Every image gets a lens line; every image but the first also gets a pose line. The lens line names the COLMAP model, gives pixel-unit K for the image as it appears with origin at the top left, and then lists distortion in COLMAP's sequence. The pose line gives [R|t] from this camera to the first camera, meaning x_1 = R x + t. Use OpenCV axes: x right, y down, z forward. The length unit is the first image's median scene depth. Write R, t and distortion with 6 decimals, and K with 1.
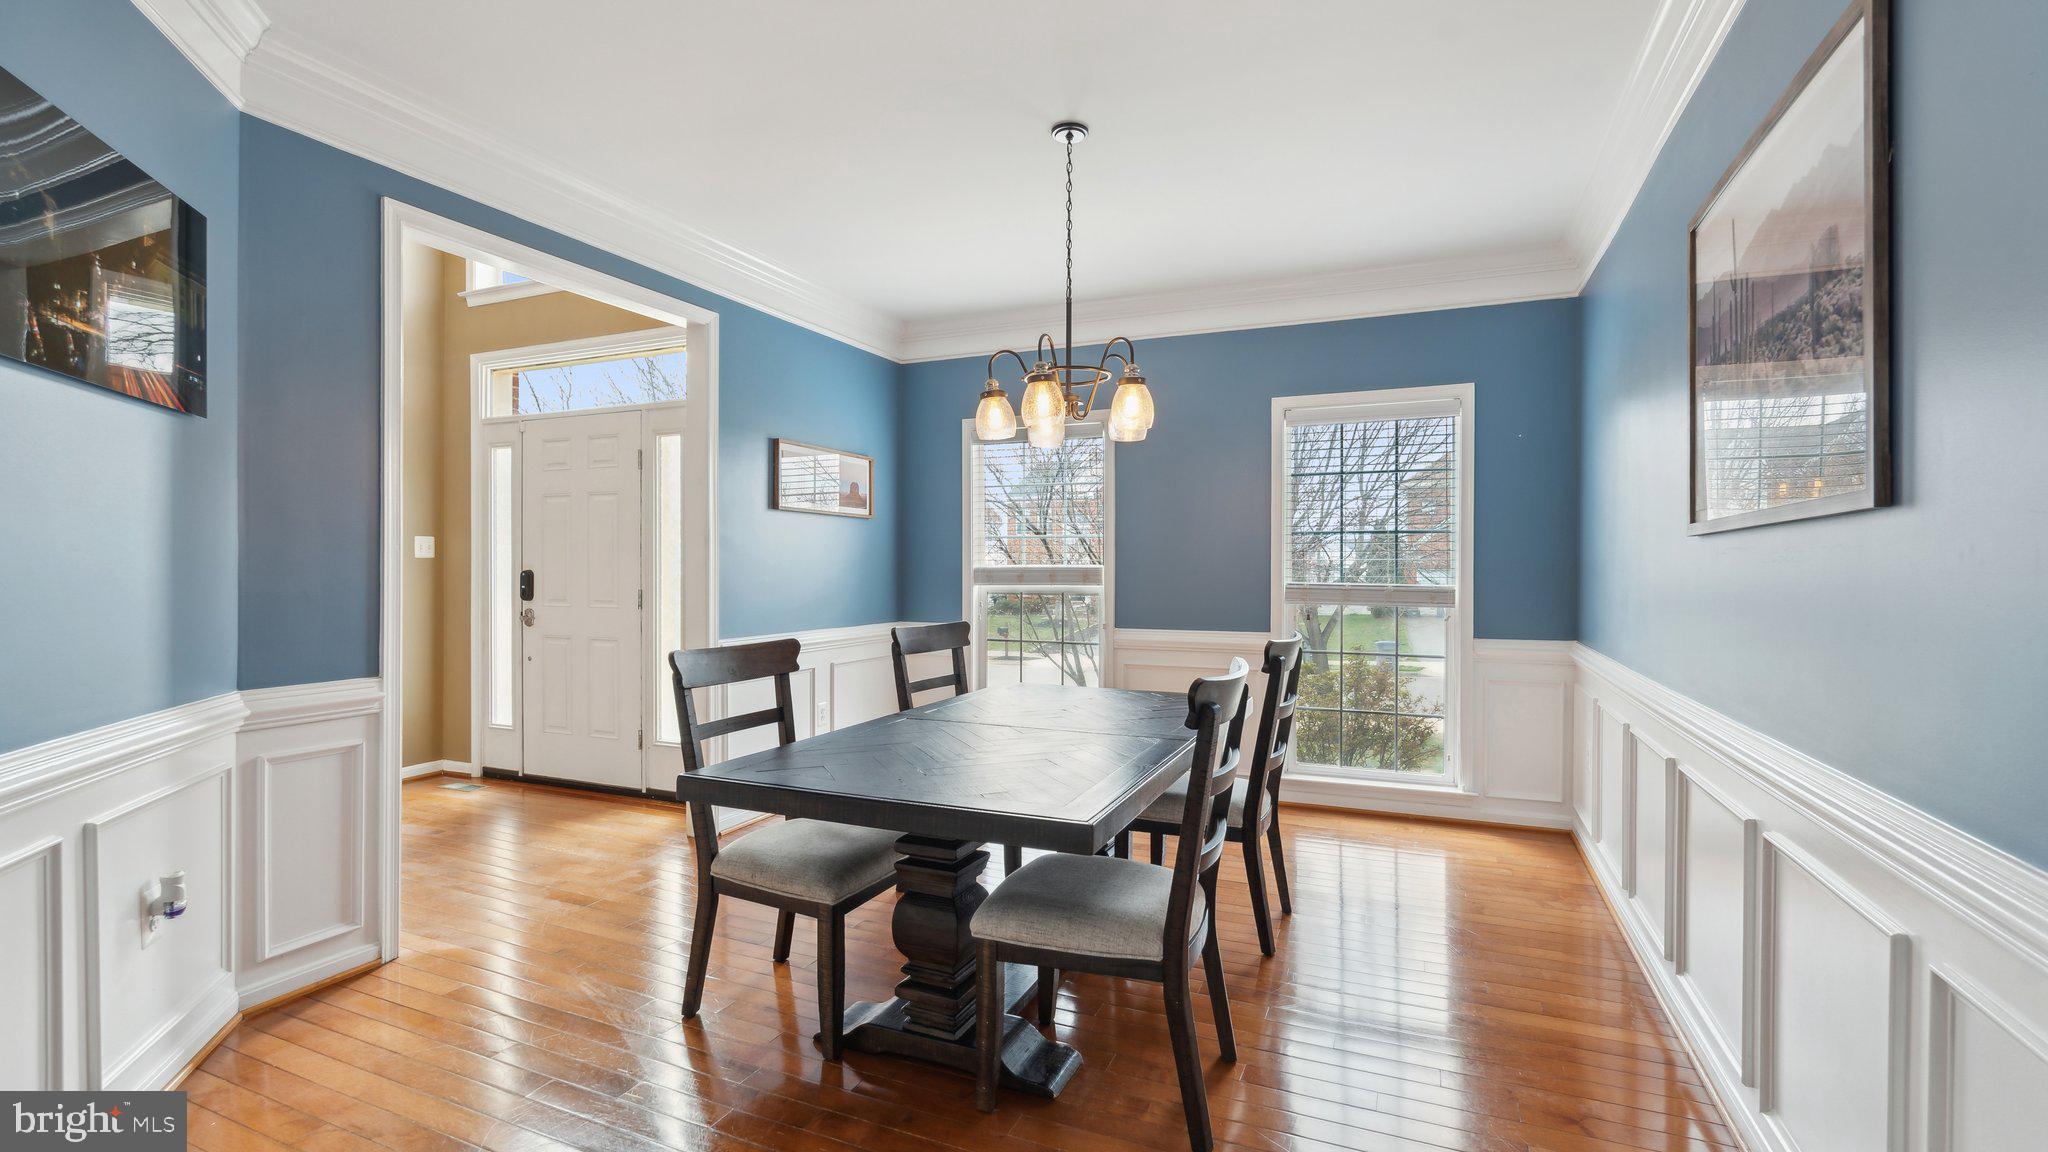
lens RADIAL K [[911.7, 0, 1026.5], [0, 911.7, 559.0], [0, 0, 1]] dist [-0.002235, -0.000330]
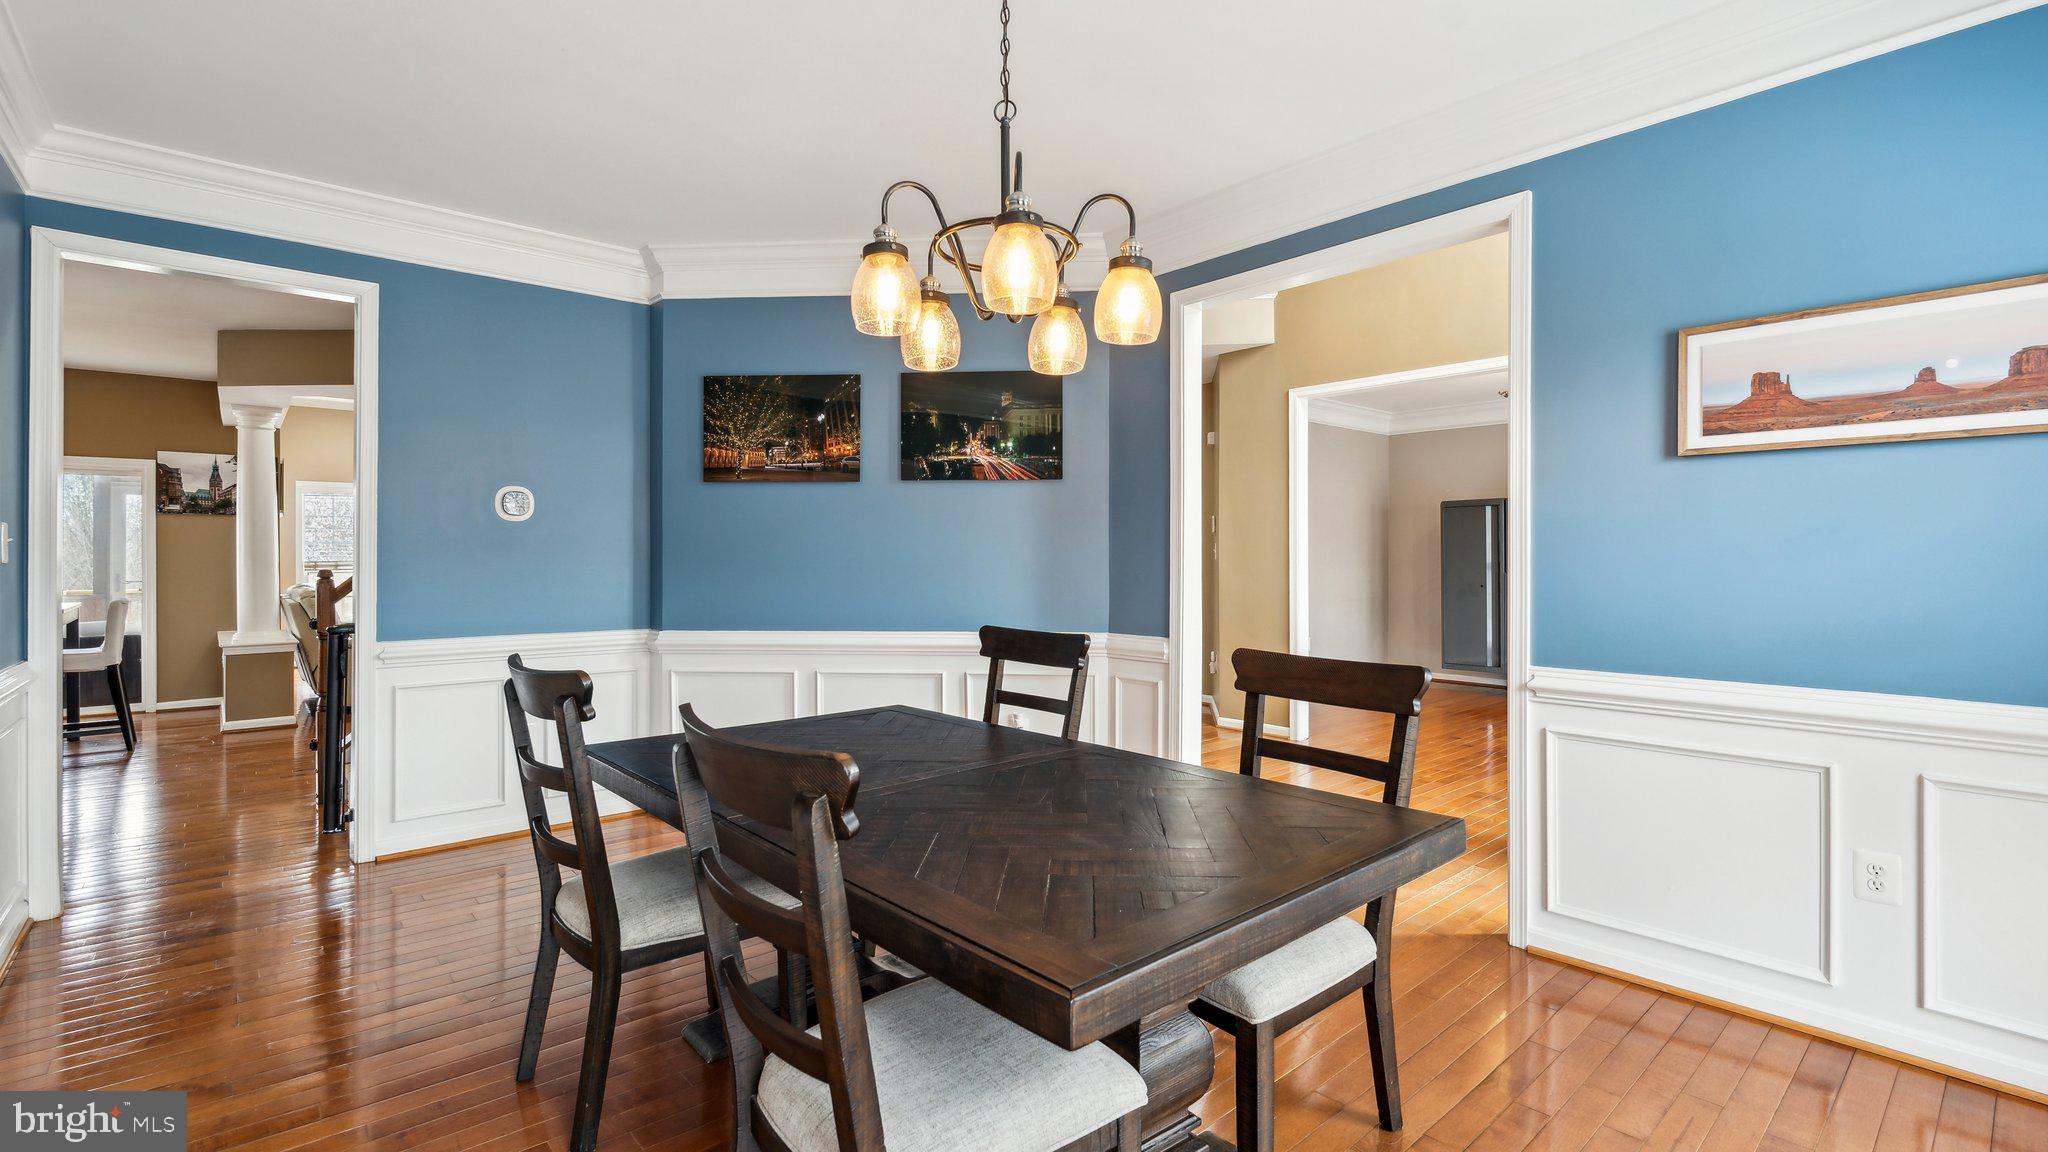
lens RADIAL K [[911.7, 0, 1026.5], [0, 911.7, 559.0], [0, 0, 1]] dist [-0.002235, -0.000330]
pose [[-0.419013, -0.005389, -0.907964, 0.630744], [0.006070, 0.999943, -0.008736, 0.017214], [0.907960, -0.009172, -0.418956, 1.340481]]
